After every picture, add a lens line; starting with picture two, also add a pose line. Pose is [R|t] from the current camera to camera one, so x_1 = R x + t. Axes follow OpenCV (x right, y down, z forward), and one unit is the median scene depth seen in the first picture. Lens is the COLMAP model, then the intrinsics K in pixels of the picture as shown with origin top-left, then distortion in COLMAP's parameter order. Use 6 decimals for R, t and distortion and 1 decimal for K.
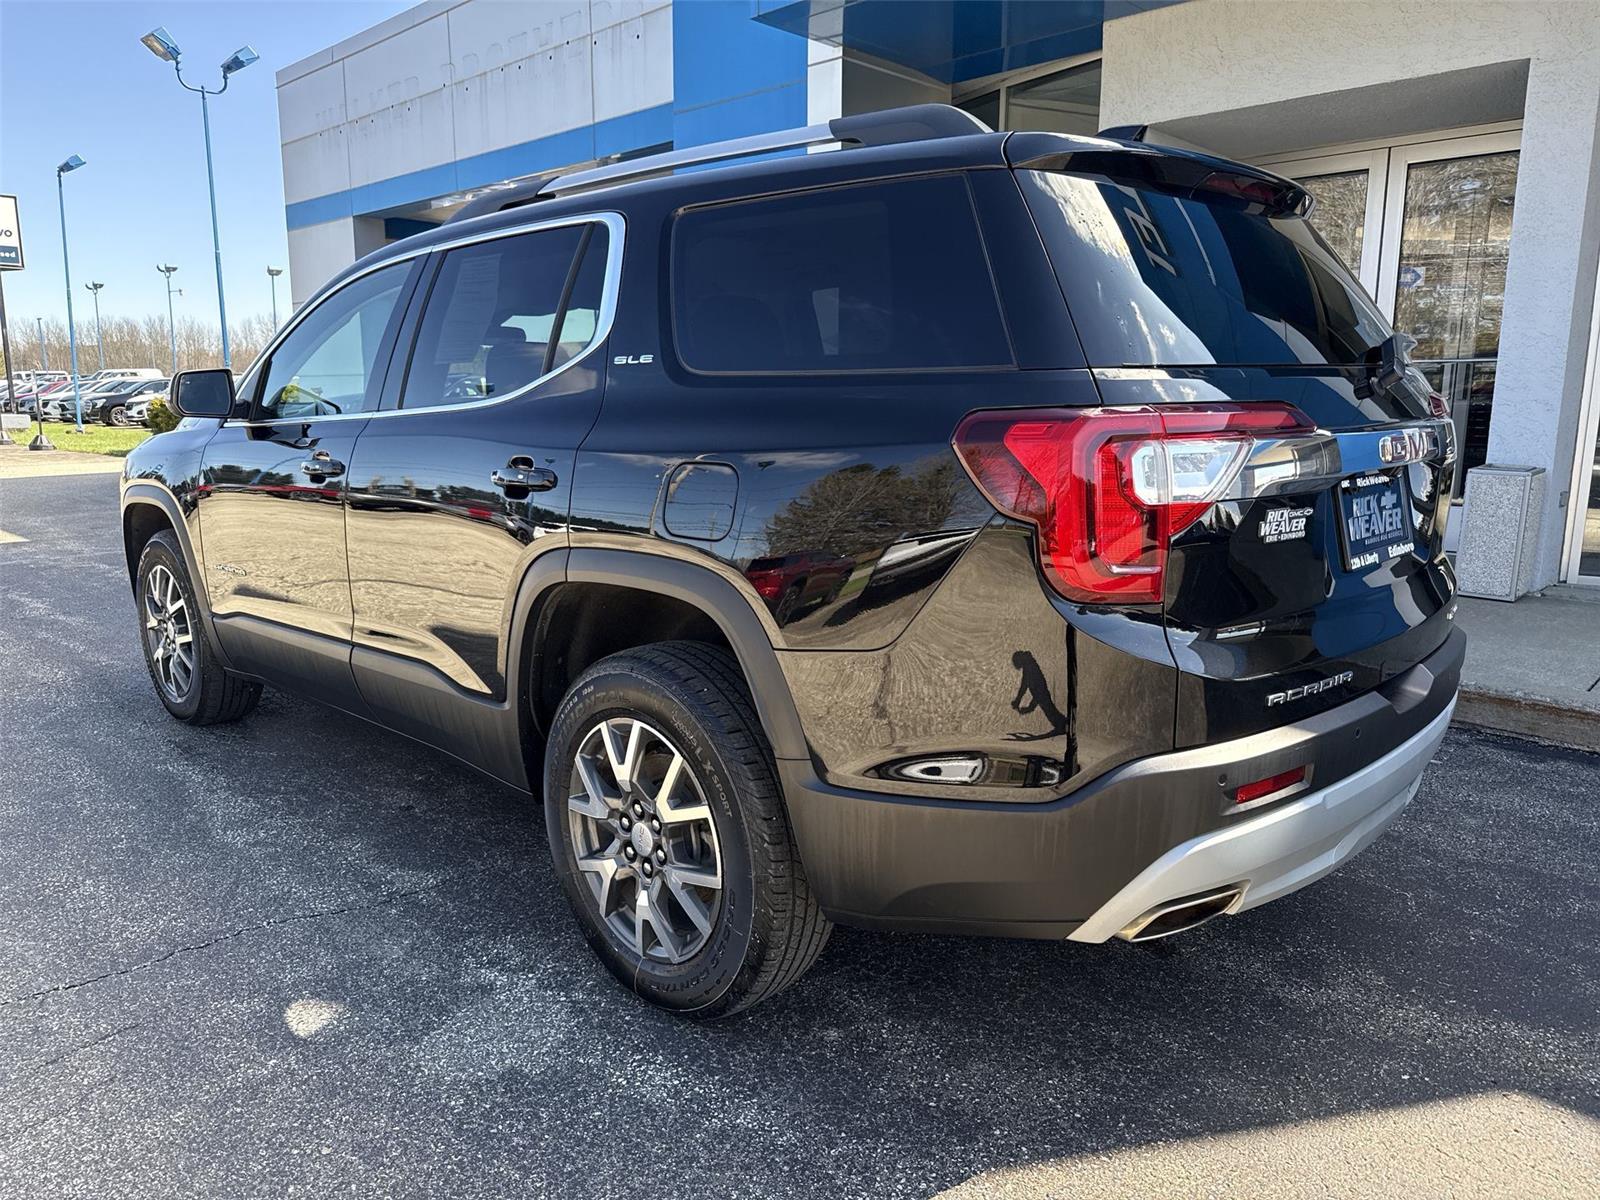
lens RADIAL K [[1172.8, 0, 806.2], [0, 1172.8, 592.7], [0, 0, 1]] dist [0.019682, 0.004704]
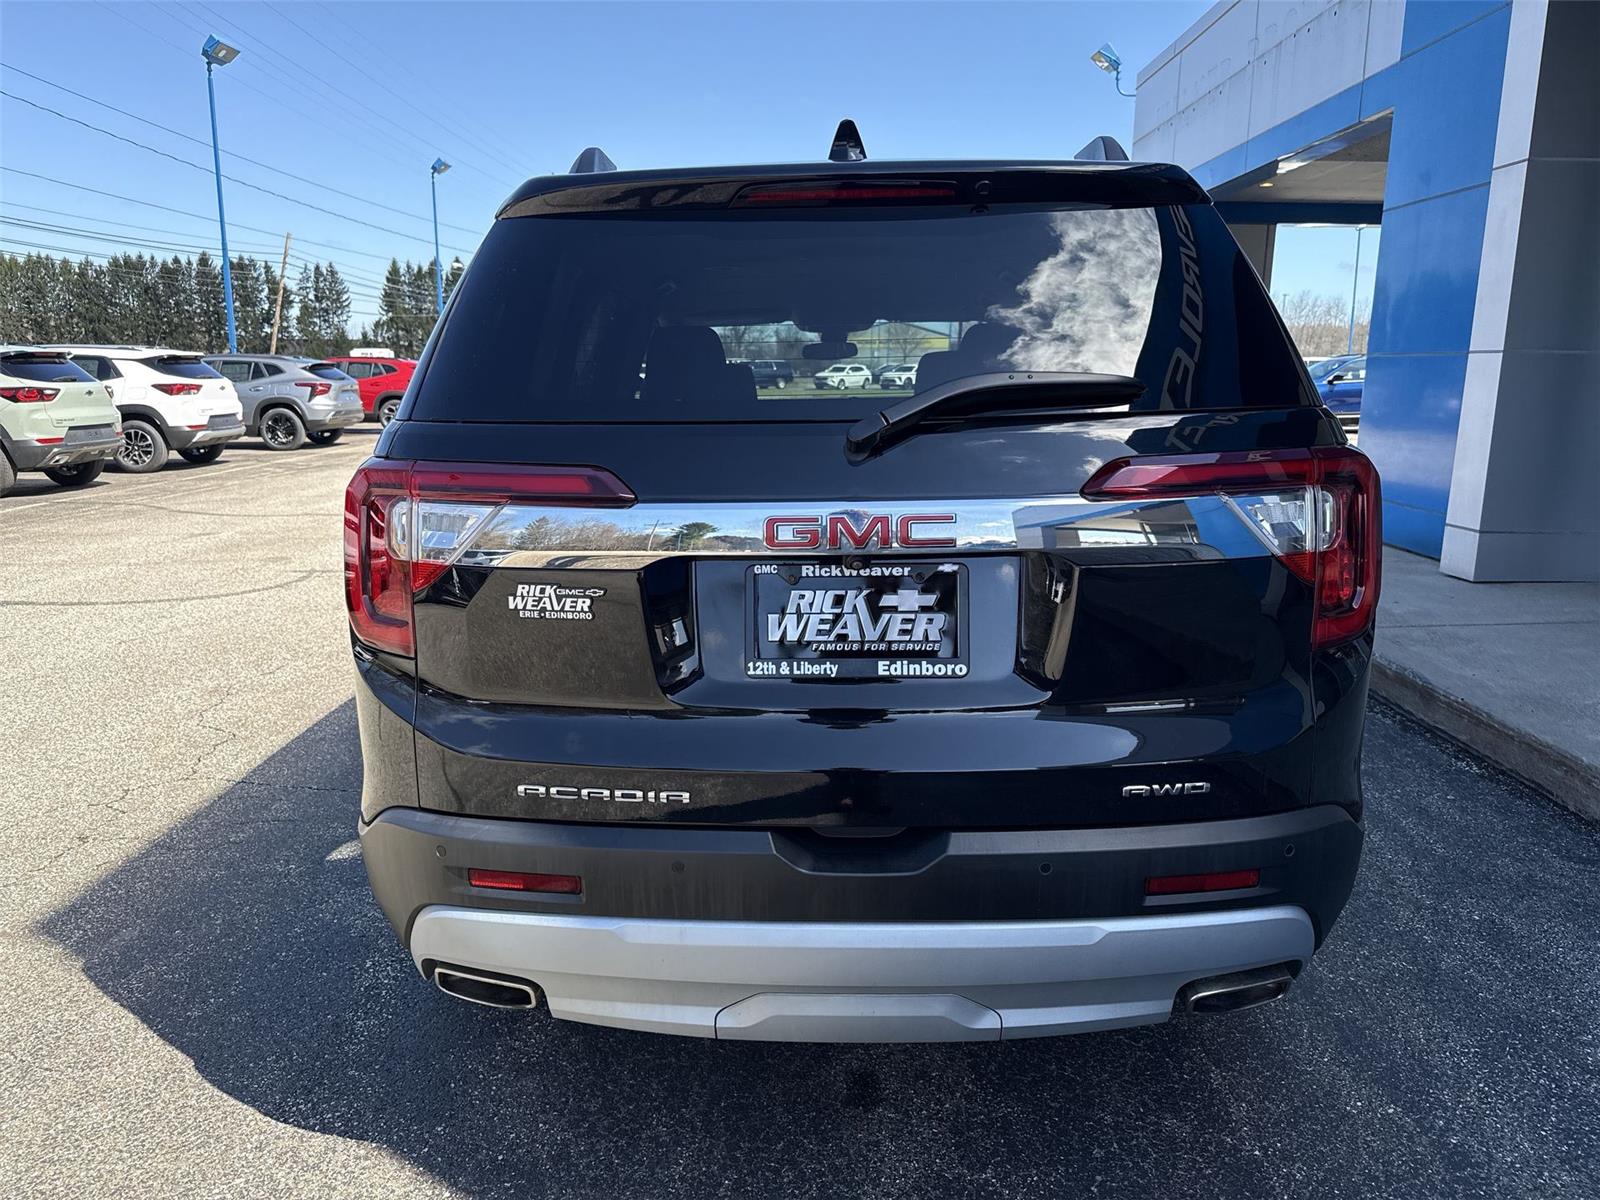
lens RADIAL K [[1172.8, 0, 797.6], [0, 1172.8, 600.3], [0, 0, 1]] dist [0.019682, 0.004704]
pose [[0.681666, 0.146748, -0.716796, 1.003620], [-0.128171, 0.988481, 0.080480, -0.132536], [0.720349, 0.037012, 0.692623, 0.432808]]
